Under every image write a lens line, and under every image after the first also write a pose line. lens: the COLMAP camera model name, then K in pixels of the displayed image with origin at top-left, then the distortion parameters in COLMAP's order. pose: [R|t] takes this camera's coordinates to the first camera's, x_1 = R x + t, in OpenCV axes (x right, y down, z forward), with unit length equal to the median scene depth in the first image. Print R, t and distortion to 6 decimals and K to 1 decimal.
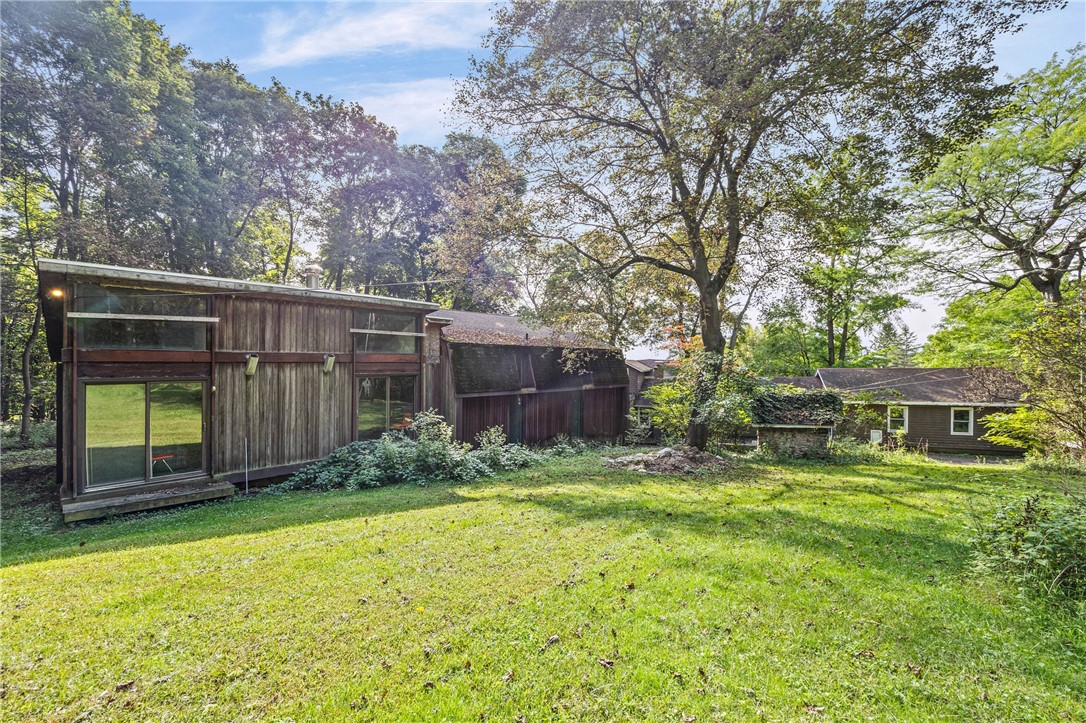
lens RADIAL K [[440.7, 0, 542.9], [0, 440.7, 363.5], [0, 0, 1]] dist [-0.000151, 0.000031]
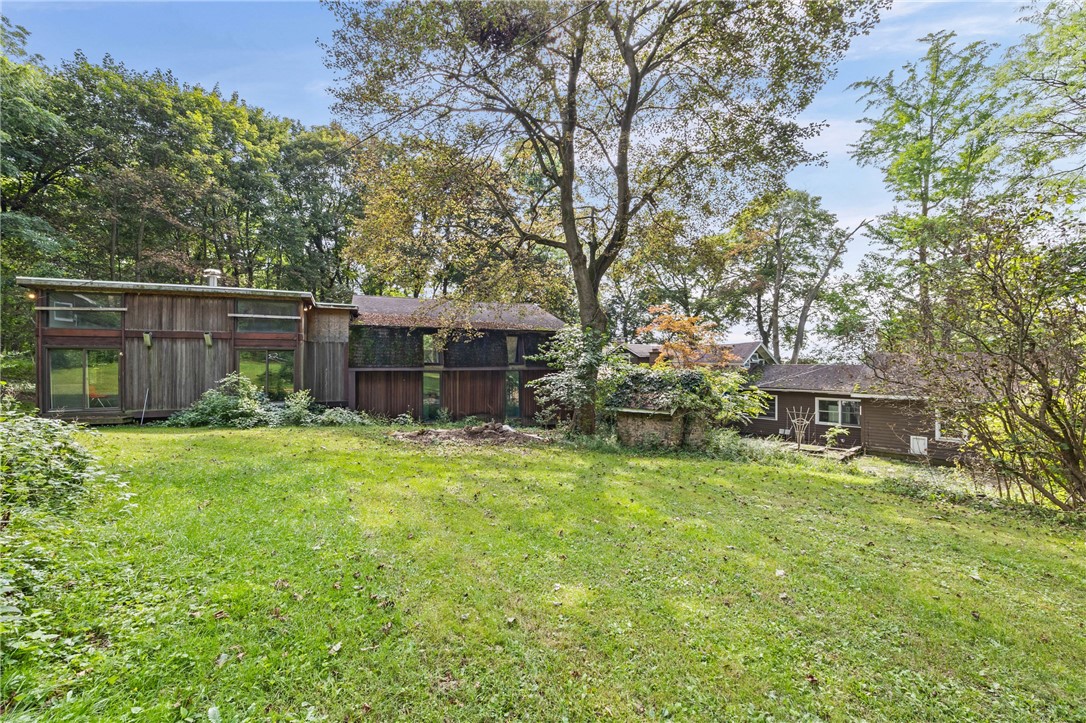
lens RADIAL K [[440.7, 0, 543.2], [0, 440.7, 358.4], [0, 0, 1]] dist [-0.000151, 0.000031]
pose [[0.919780, 0.001189, -0.392432, 1.074502], [-0.001199, 0.999999, 0.000220, 0.061929], [0.392432, 0.000268, 0.919781, 0.143646]]
